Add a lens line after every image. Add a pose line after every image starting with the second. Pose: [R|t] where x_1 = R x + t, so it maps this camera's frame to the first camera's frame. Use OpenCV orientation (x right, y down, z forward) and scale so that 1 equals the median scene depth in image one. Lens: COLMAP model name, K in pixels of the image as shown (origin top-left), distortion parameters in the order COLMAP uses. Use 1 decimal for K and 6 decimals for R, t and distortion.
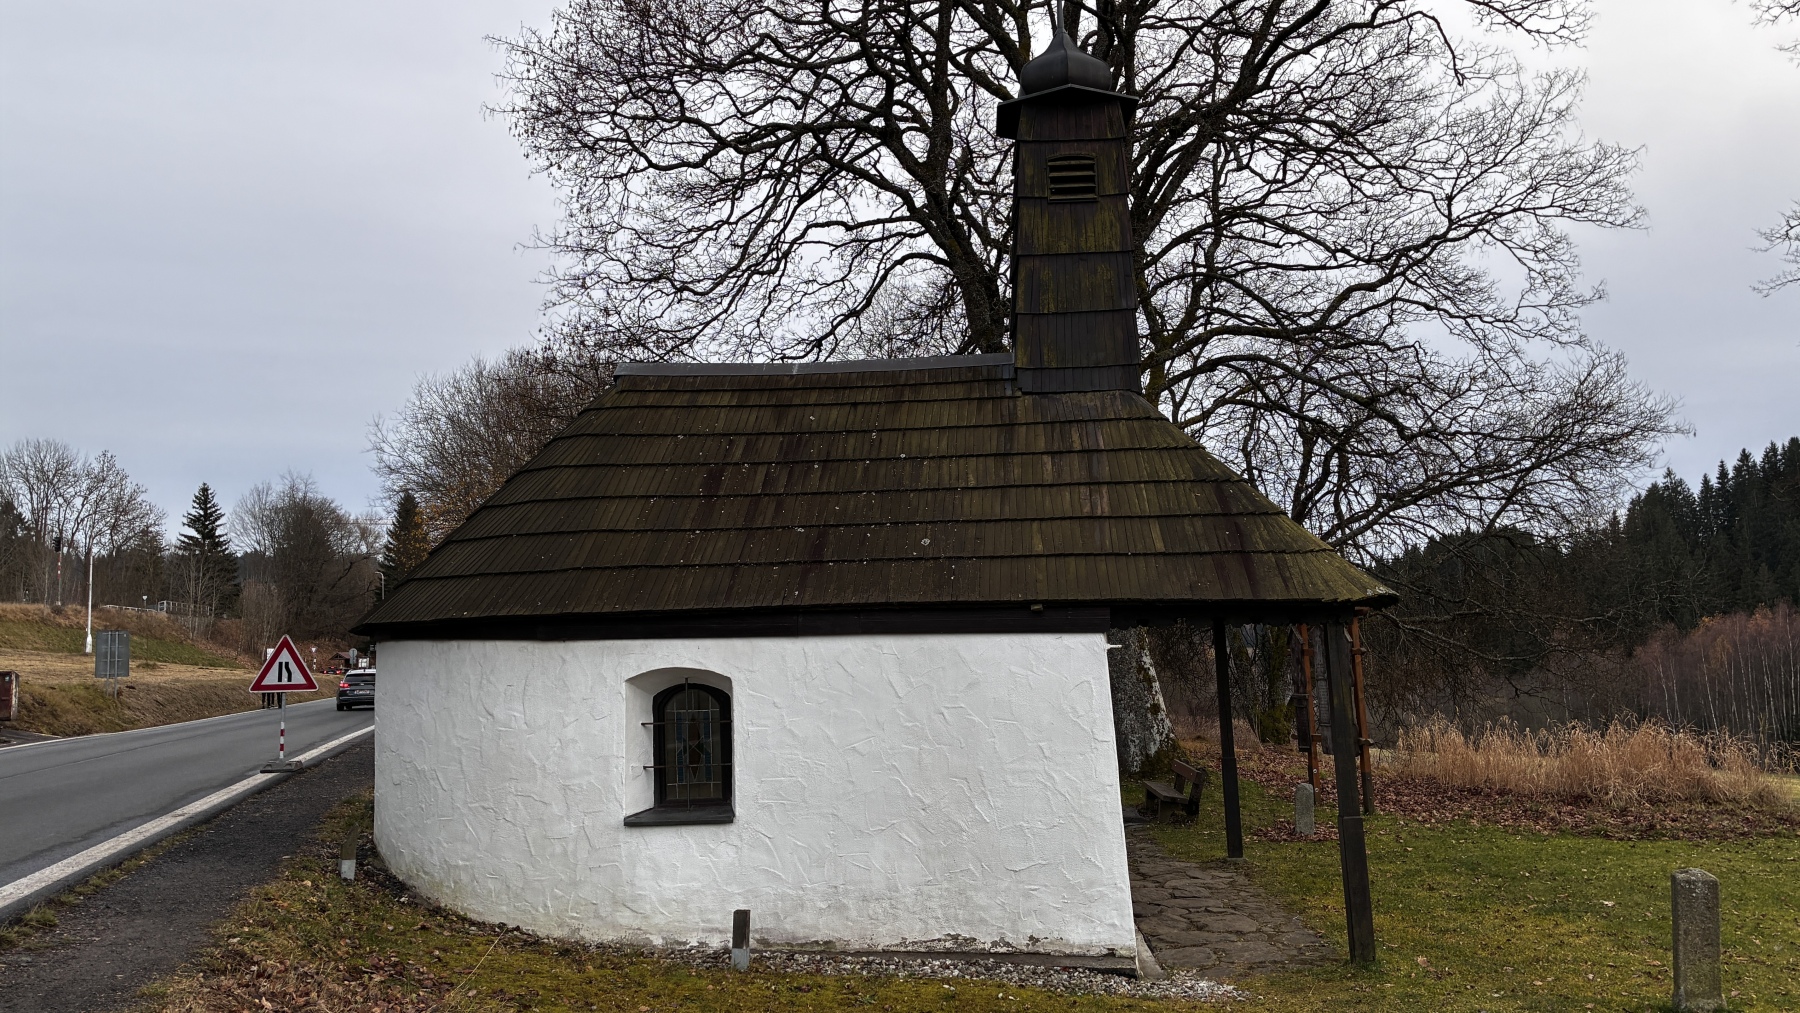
lens RADIAL K [[1373.2, 0, 898.9], [0, 1373.2, 503.9], [0, 0, 1]] dist [0.042392, -0.012512]
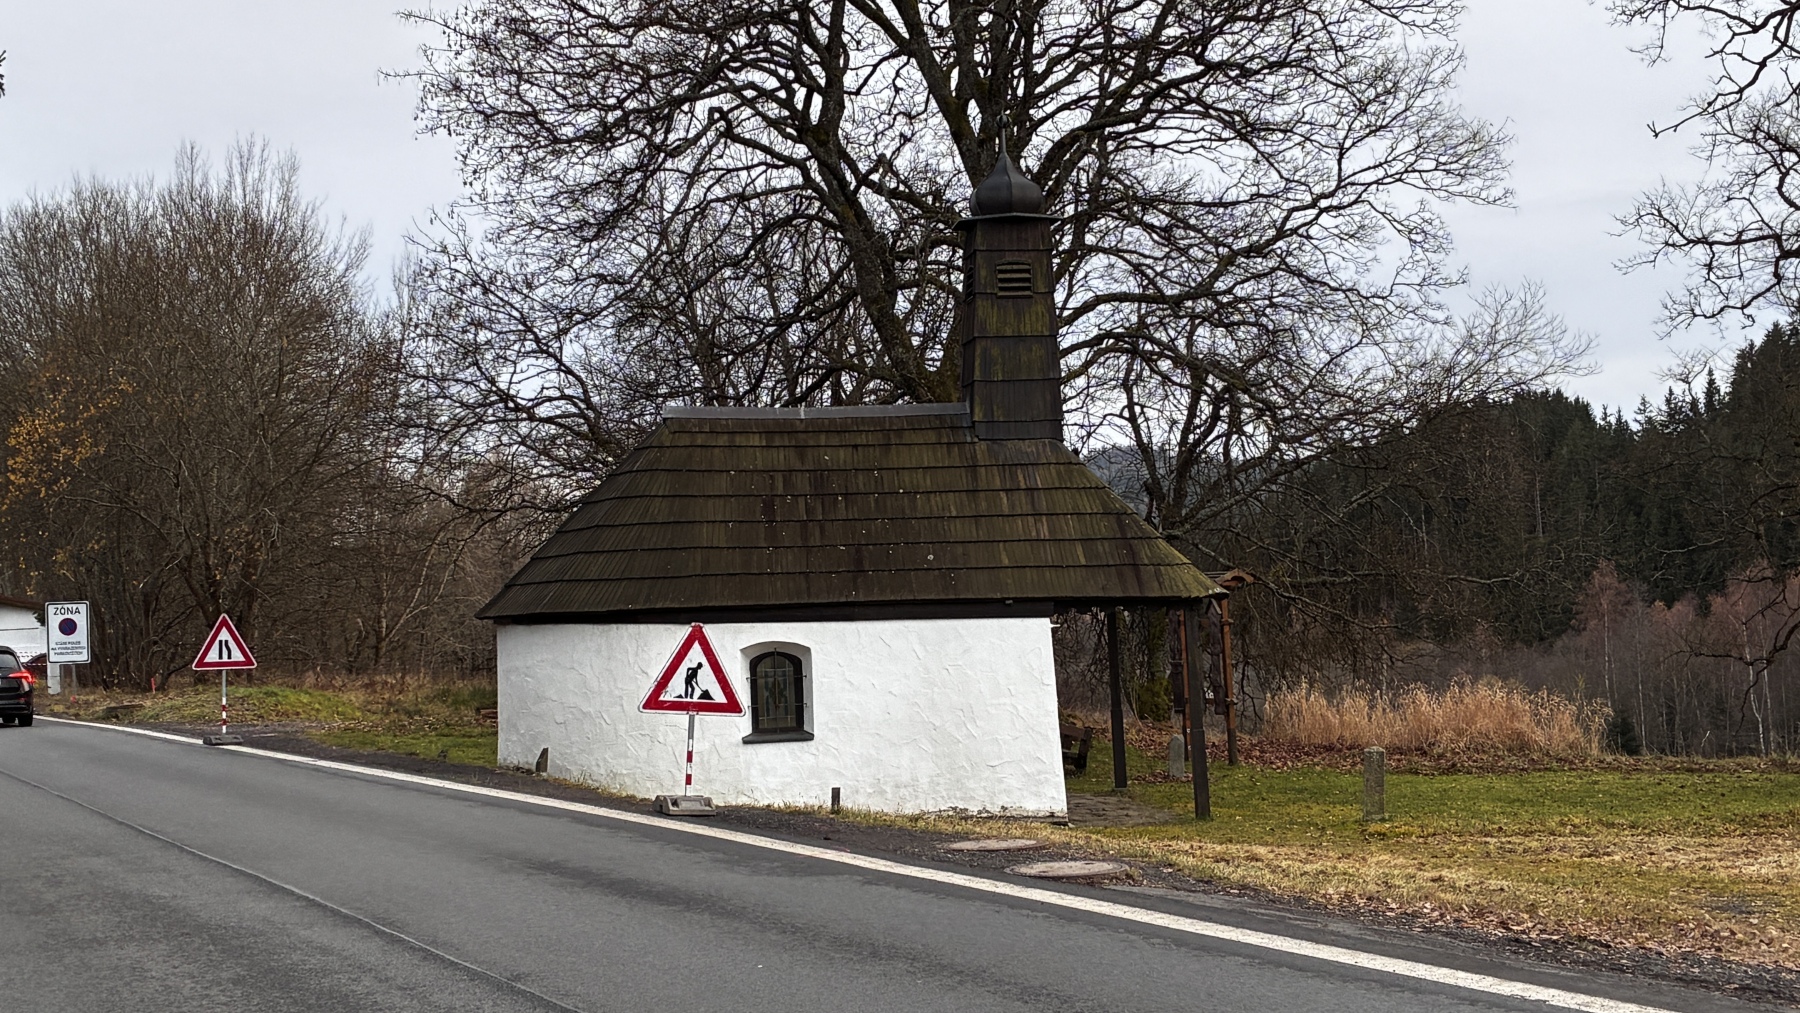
lens RADIAL K [[2596.1, 0, 899.7], [0, 2596.1, 504.5], [0, 0, 1]] dist [0.244011, 0.000000]
pose [[0.986285, 0.000565, 0.165052, -0.449427], [-0.011687, 0.997723, 0.066417, -0.202931], [-0.164639, -0.067435, 0.984046, -1.667360]]
